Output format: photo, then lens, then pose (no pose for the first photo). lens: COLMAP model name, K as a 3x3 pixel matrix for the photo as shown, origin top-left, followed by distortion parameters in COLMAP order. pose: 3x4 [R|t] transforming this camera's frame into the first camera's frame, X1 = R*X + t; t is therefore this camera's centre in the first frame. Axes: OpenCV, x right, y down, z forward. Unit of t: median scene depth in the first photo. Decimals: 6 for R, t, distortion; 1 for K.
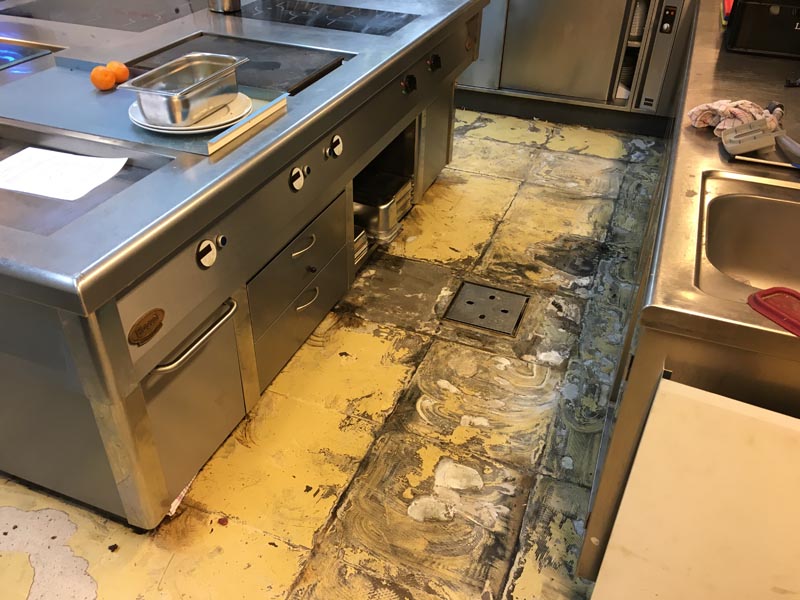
lens RADIAL K [[684.0, 0, 397.9], [0, 684.0, 298.3], [0, 0, 1]] dist [0.083729, -0.103299]
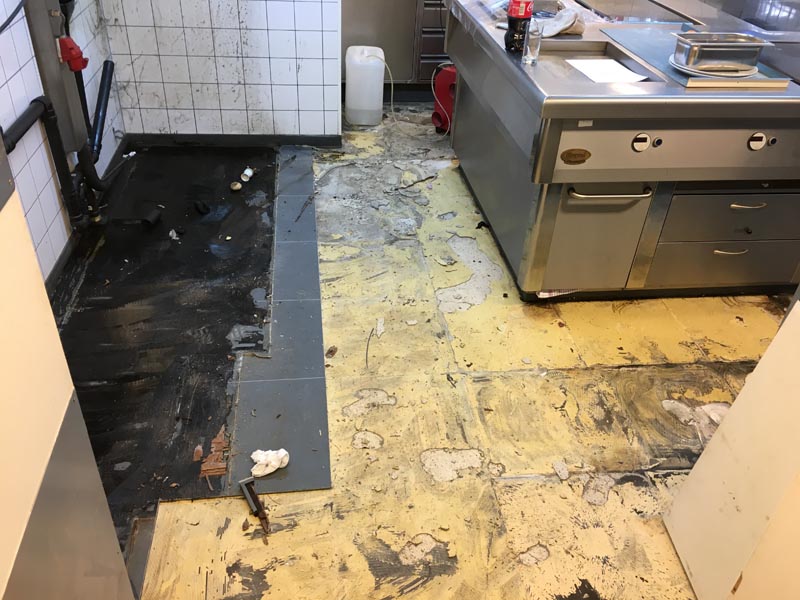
lens RADIAL K [[684.0, 0, 398.2], [0, 684.0, 301.4], [0, 0, 1]] dist [0.083729, -0.103299]
pose [[0.485770, 0.502960, -0.714884, 0.598119], [-0.534677, 0.817985, 0.212180, 0.151644], [0.691482, 0.279161, 0.666274, -0.240498]]
